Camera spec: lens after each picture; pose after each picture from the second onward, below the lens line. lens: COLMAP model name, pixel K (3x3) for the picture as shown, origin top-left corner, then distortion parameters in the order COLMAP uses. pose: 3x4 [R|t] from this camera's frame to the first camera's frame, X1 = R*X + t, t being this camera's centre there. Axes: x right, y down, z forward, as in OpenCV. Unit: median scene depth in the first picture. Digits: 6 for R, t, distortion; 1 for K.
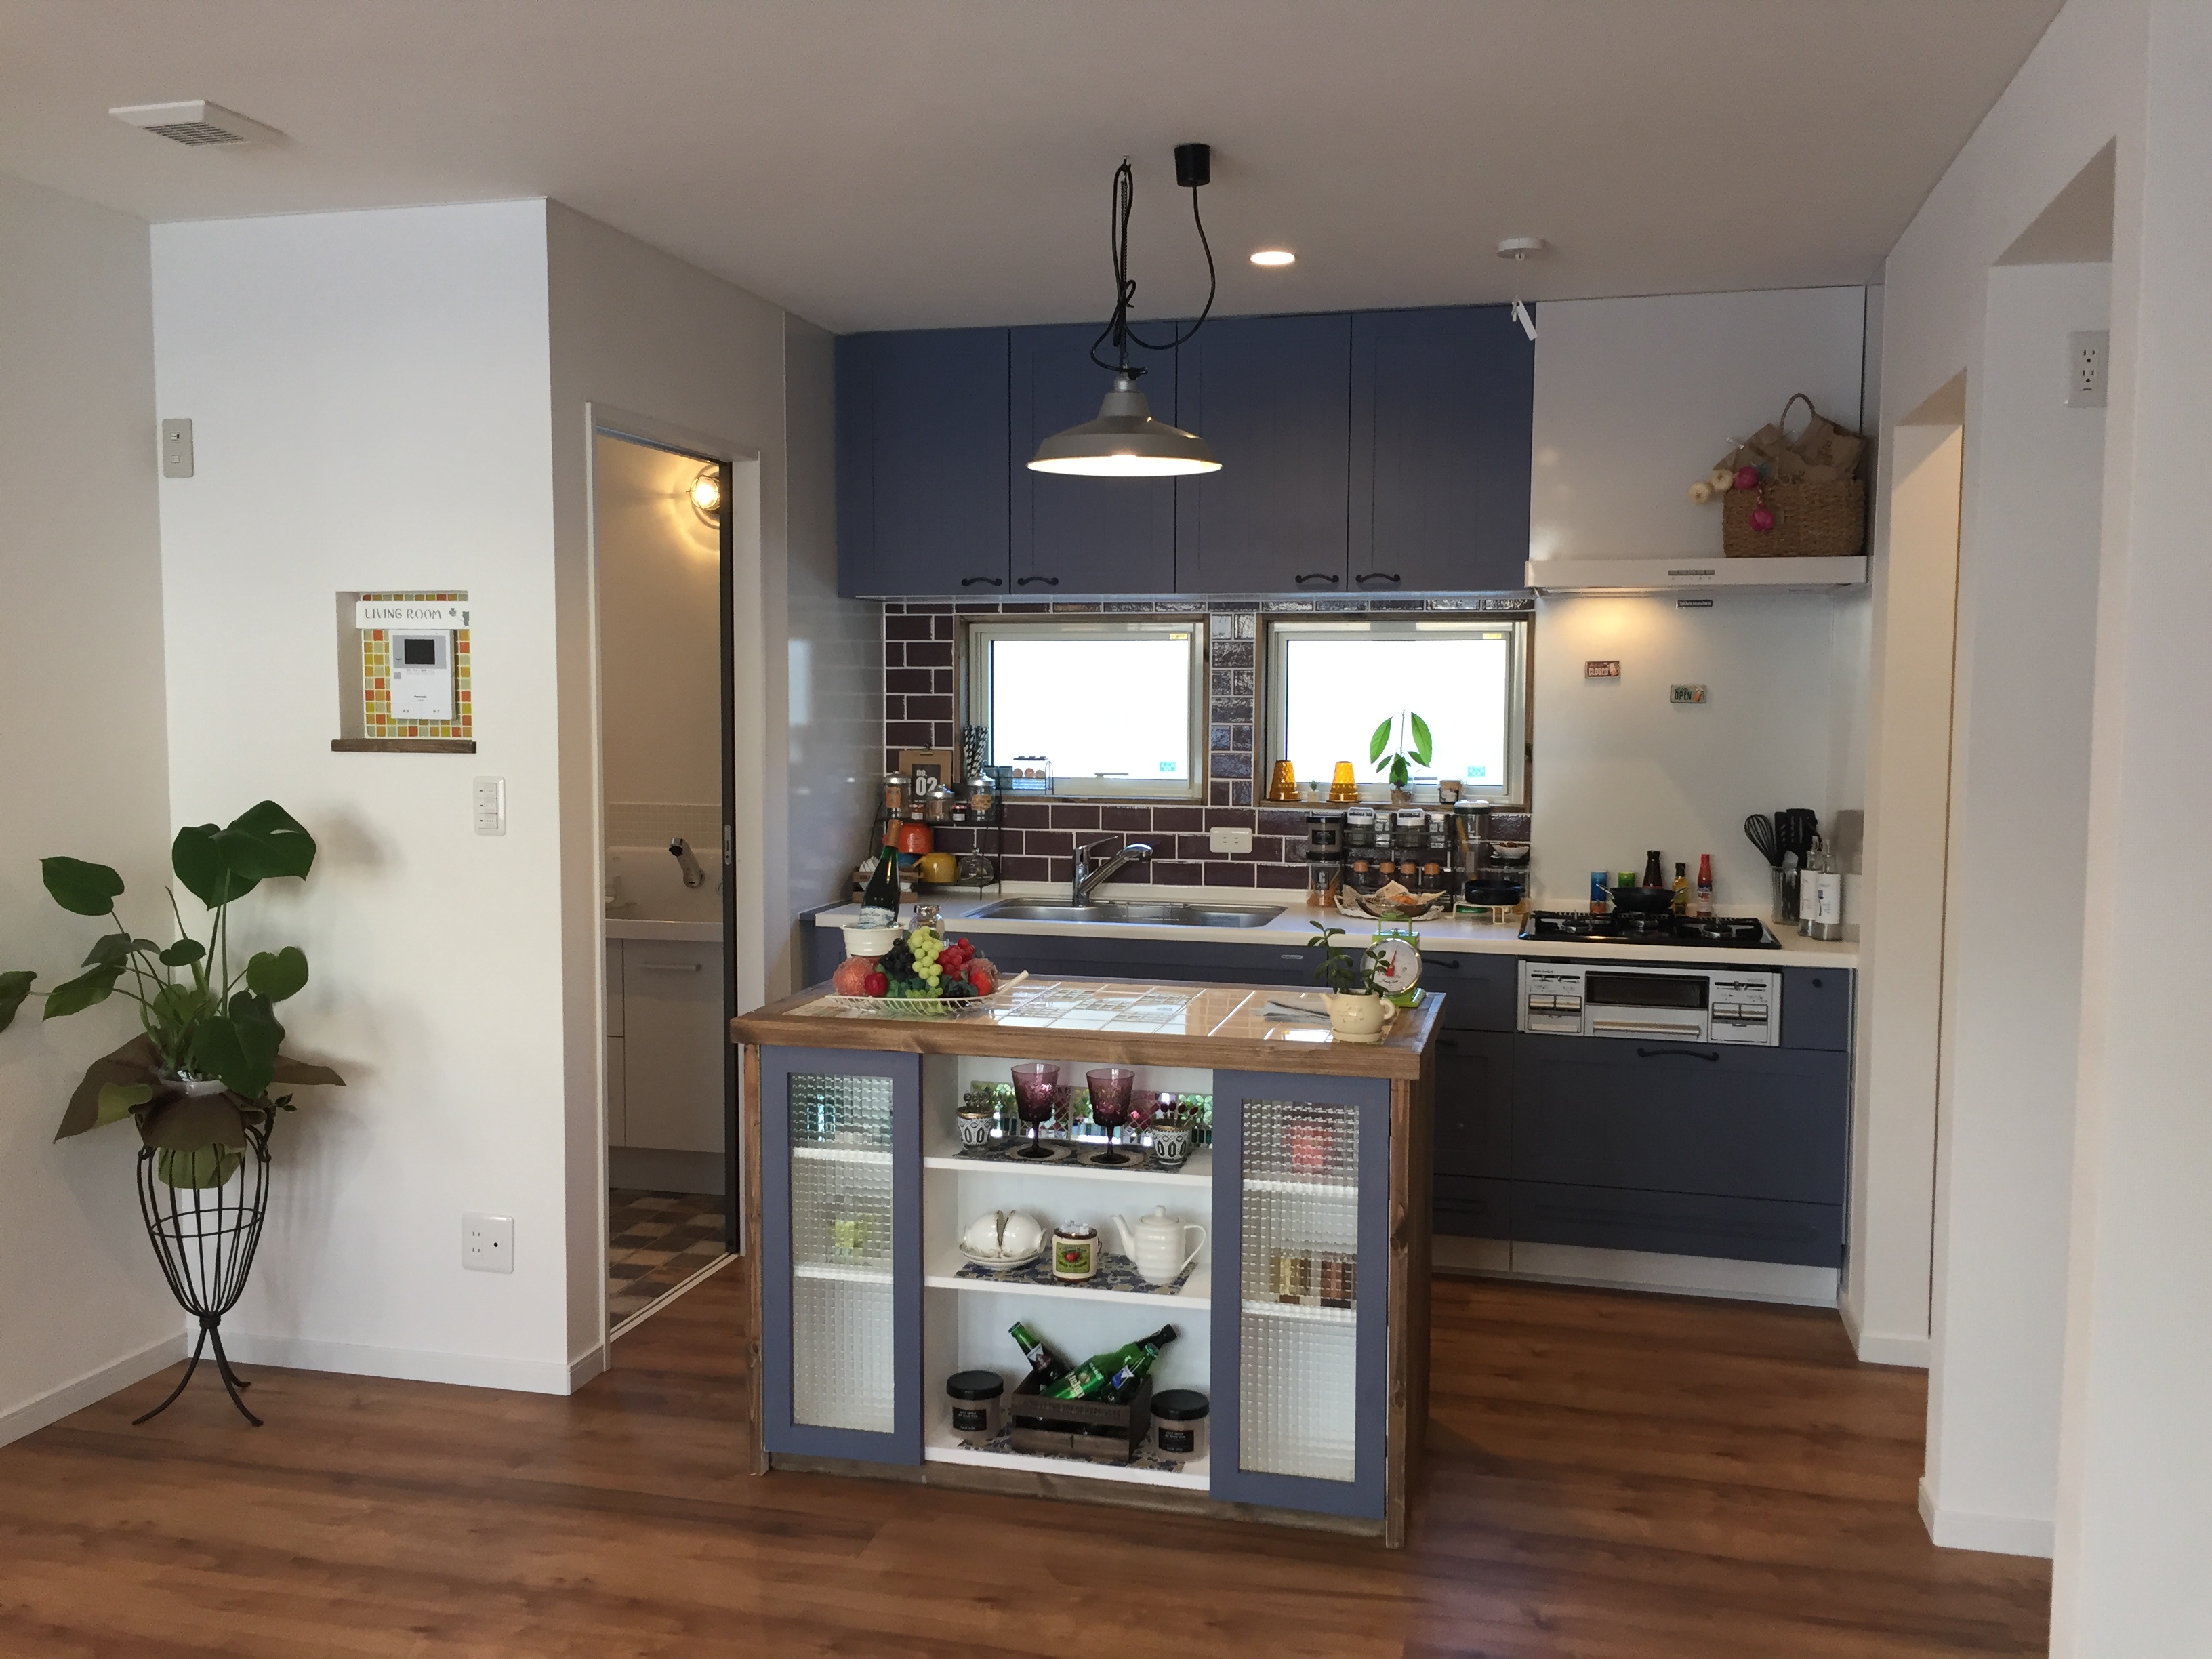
lens RADIAL K [[1879.6, 0, 1100.8], [0, 1879.6, 832.1], [0, 0, 1]] dist [0.009494, -0.006698]
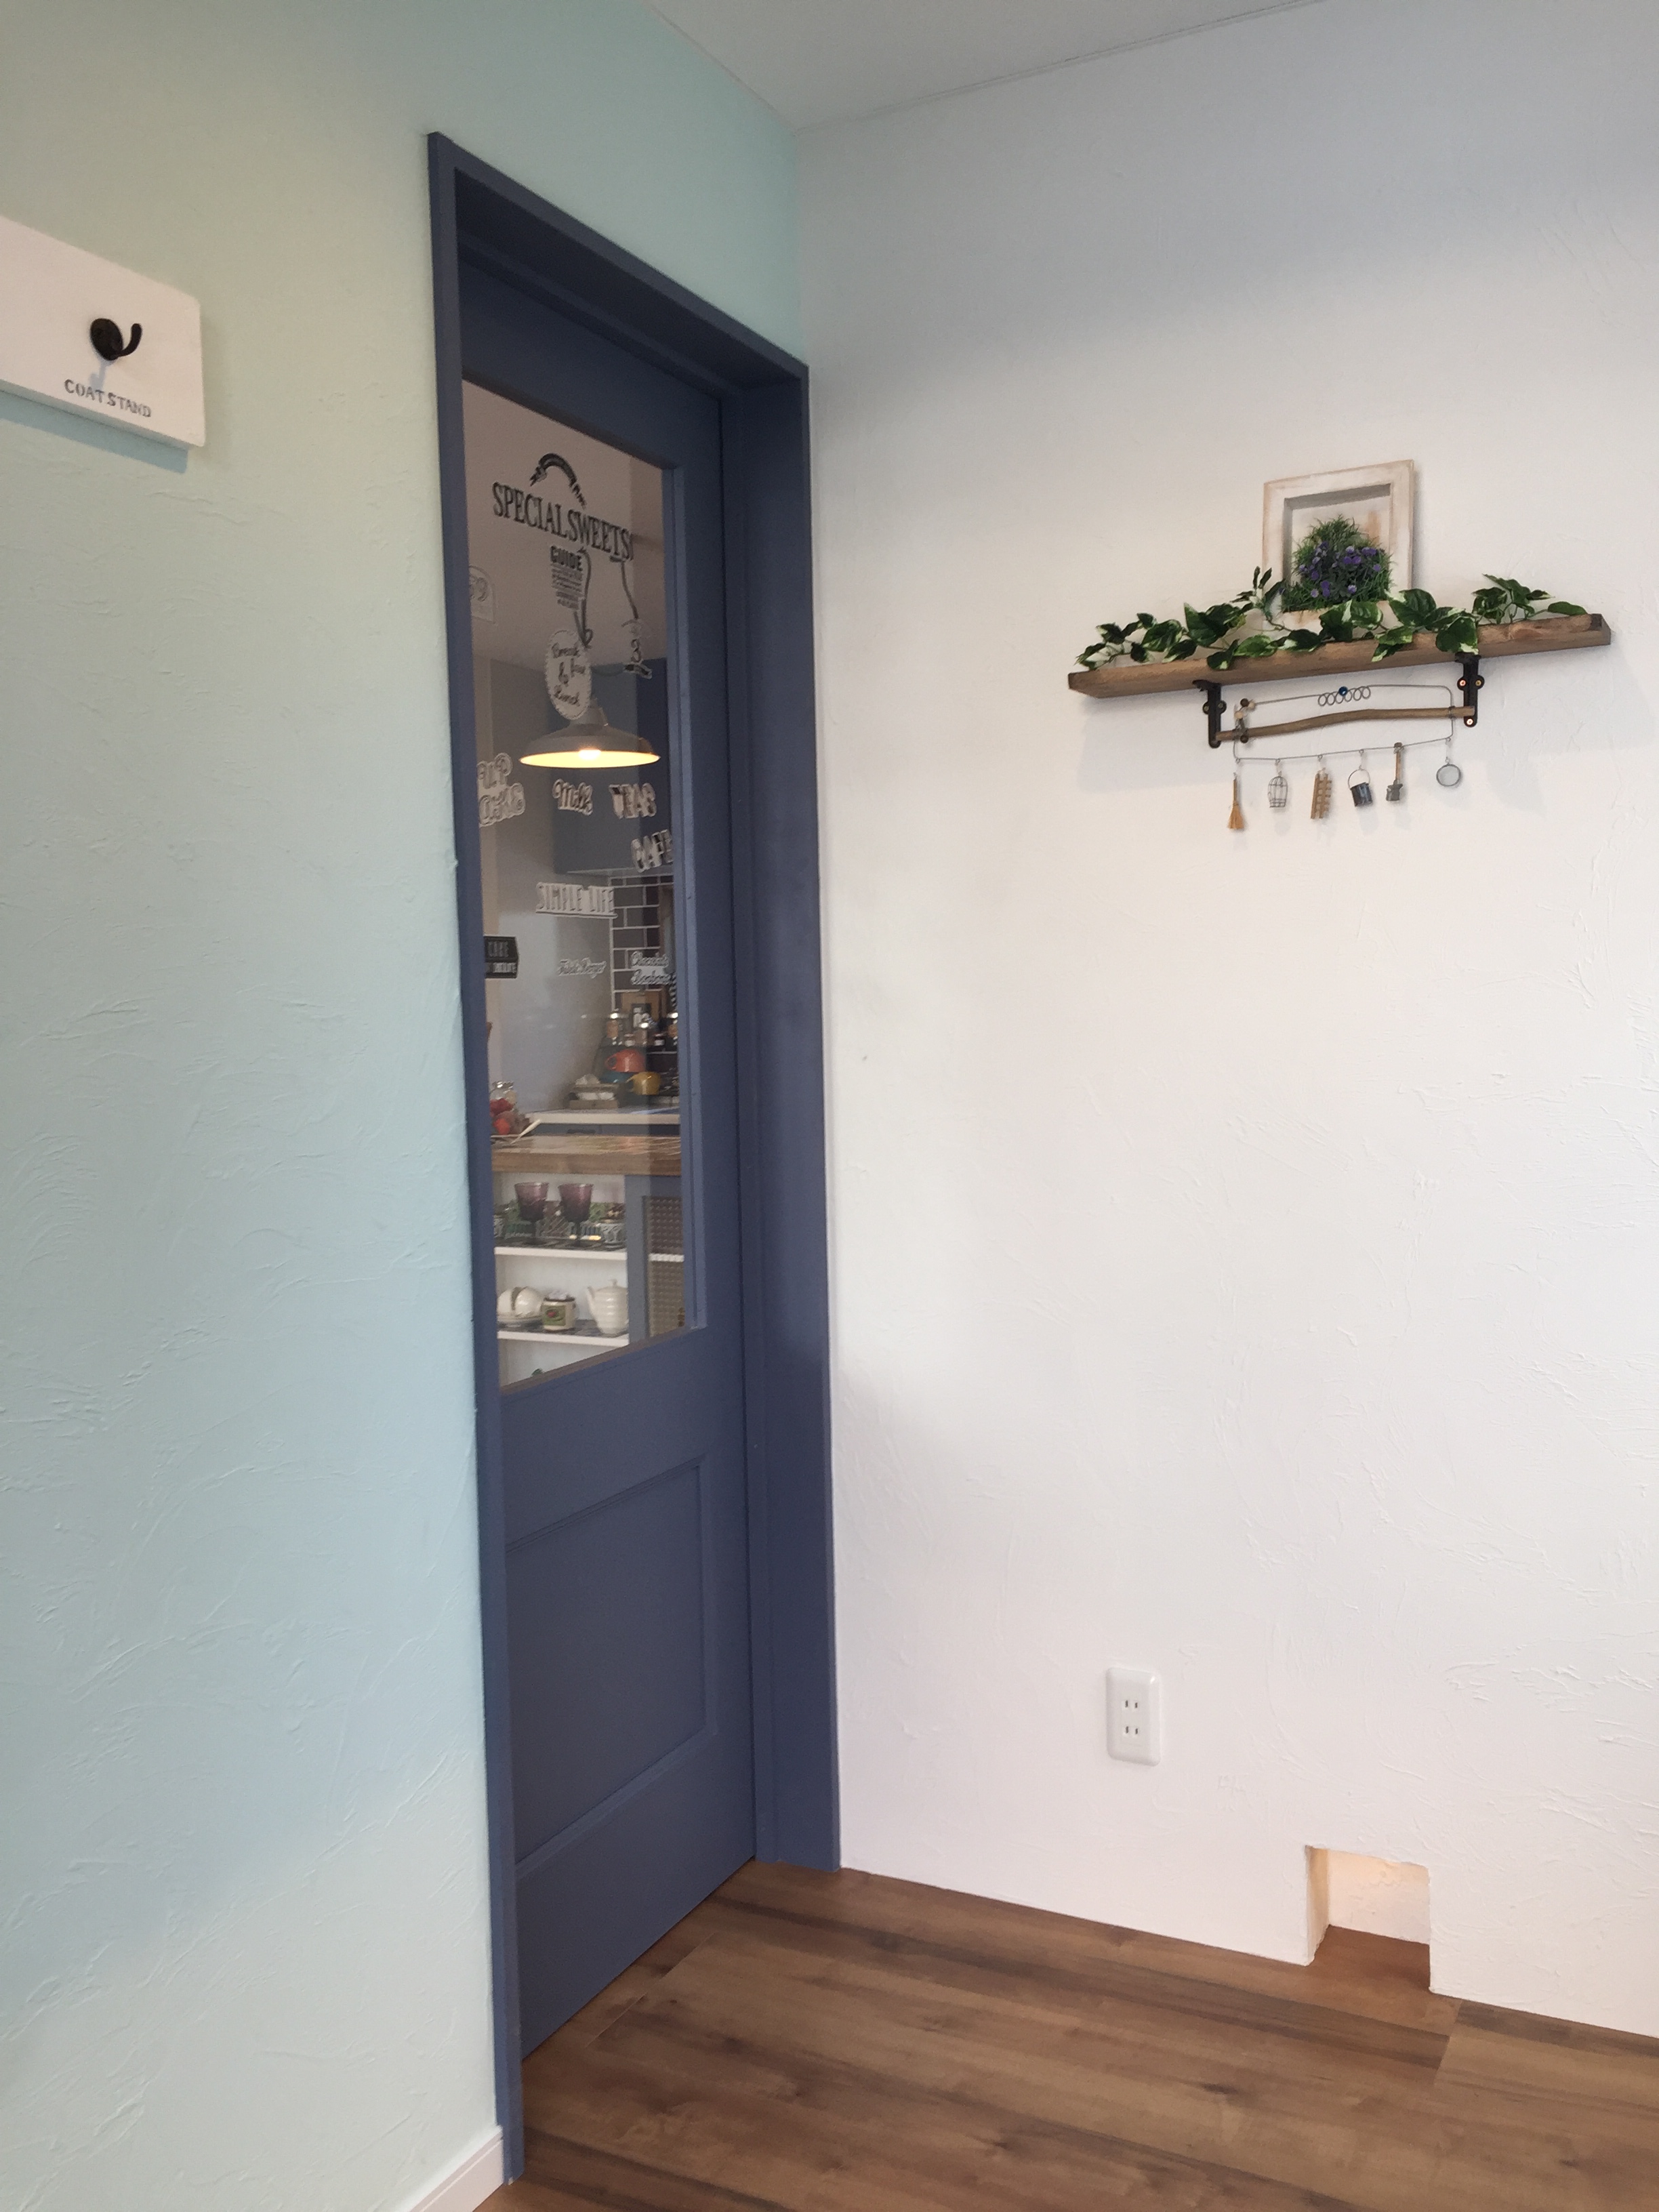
lens RADIAL K [[1879.6, 0, 833.7], [0, 1879.6, 1103.1], [0, 0, 1]] dist [0.009494, -0.006698]
pose [[0.978091, -0.010143, -0.207929, 0.421728], [0.005671, 0.999740, -0.022091, 0.085259], [0.208099, 0.020428, 0.977894, -0.300834]]
